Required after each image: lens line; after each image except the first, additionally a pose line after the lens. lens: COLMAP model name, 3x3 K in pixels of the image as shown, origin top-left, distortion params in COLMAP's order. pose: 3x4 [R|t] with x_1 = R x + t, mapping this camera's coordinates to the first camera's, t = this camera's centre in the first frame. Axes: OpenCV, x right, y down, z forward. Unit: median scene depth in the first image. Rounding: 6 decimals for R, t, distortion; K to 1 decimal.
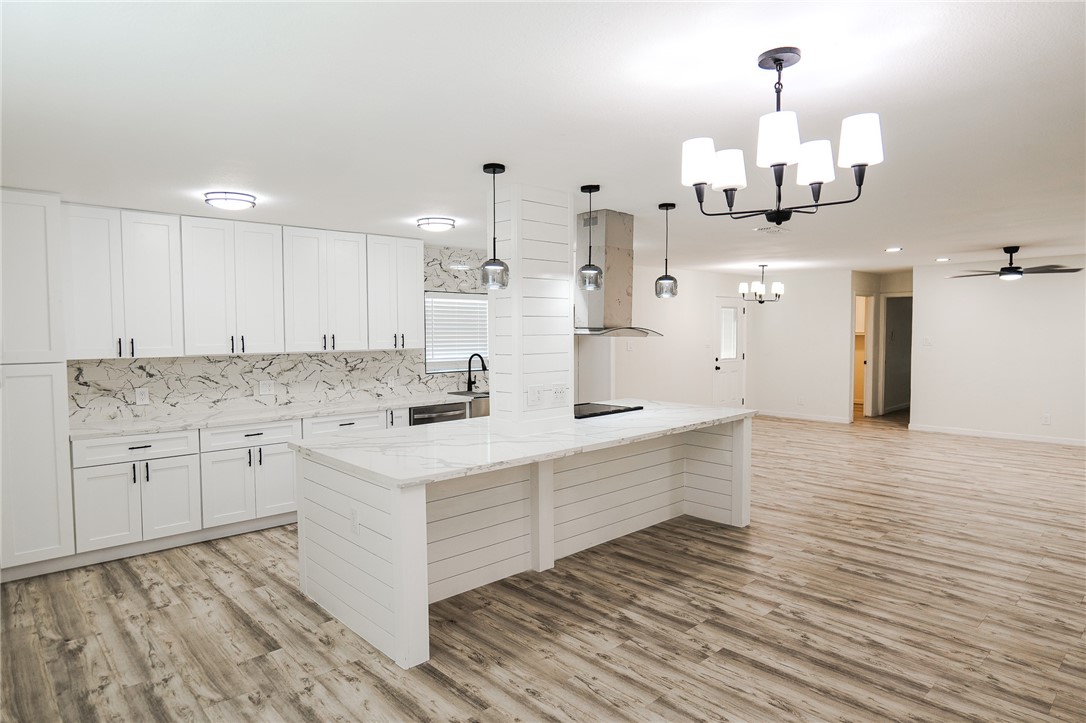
lens RADIAL K [[635.6, 0, 540.7], [0, 635.6, 363.2], [0, 0, 1]] dist [-0.025651, 0.011346]
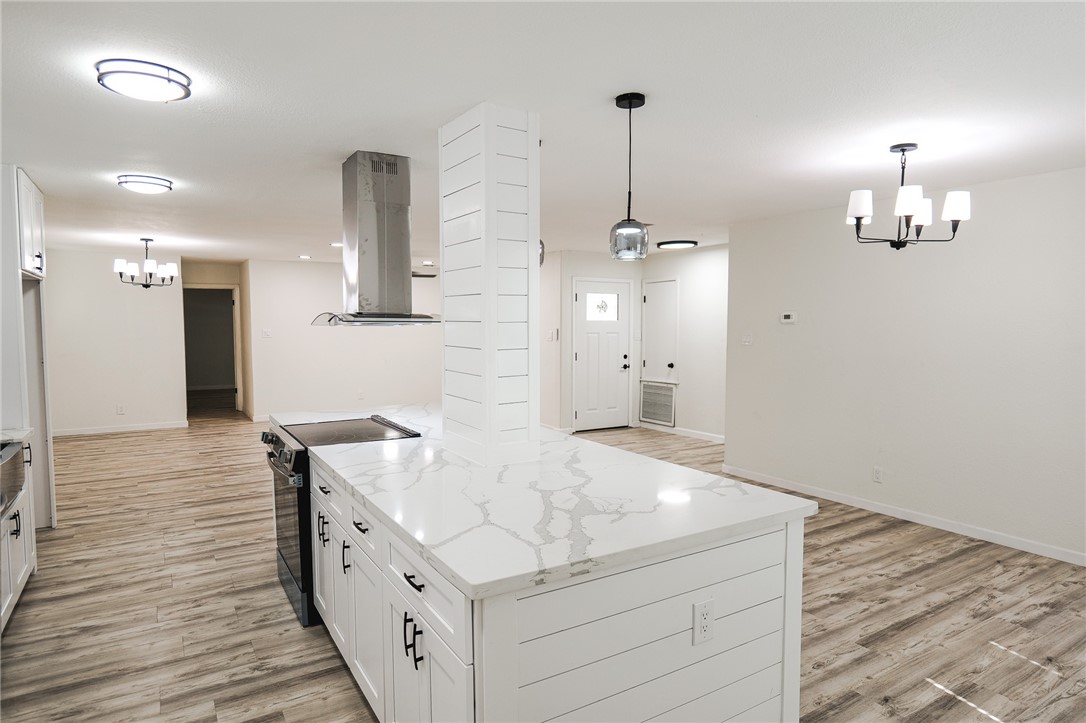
lens RADIAL K [[635.6, 0, 540.7], [0, 635.6, 363.2], [0, 0, 1]] dist [-0.025651, 0.011346]
pose [[0.195873, -0.057817, 0.978923, -0.736487], [0.053721, 0.997394, 0.048159, -0.029958], [-0.979157, 0.043155, 0.198469, 0.833290]]
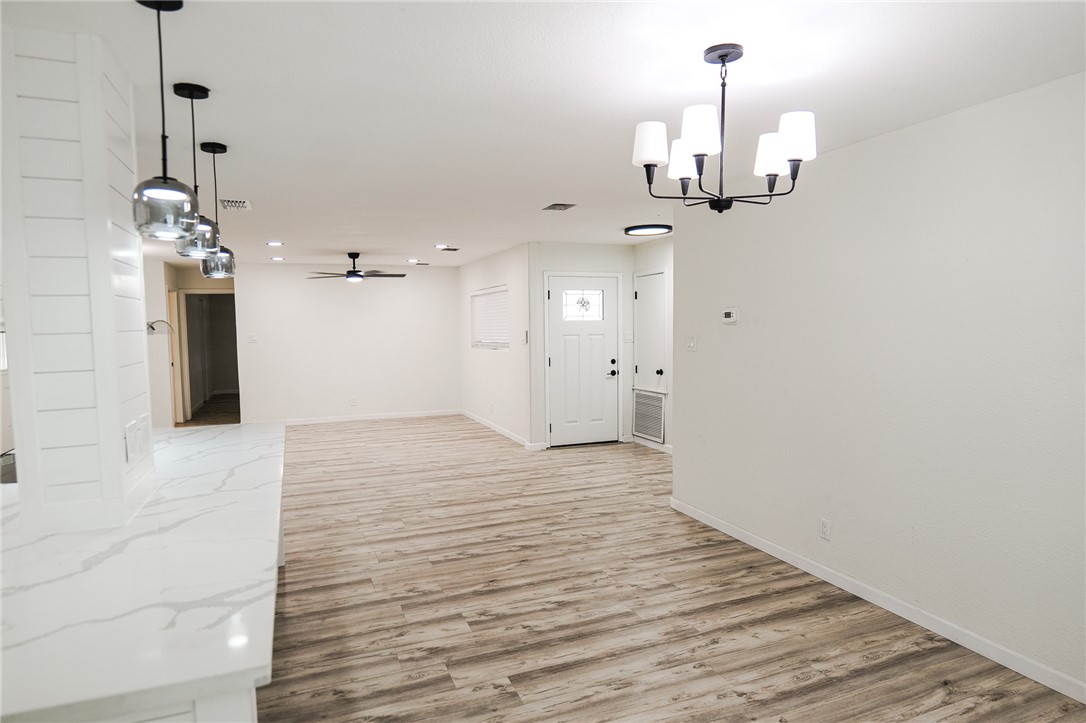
lens RADIAL K [[637.3, 0, 540.7], [0, 637.3, 361.4], [0, 0, 1]] dist [-0.028759, 0.010454]
pose [[0.361294, -0.057167, 0.930698, -0.383873], [0.063224, 0.997324, 0.036716, -0.015495], [-0.930306, 0.045577, 0.363942, 0.474959]]
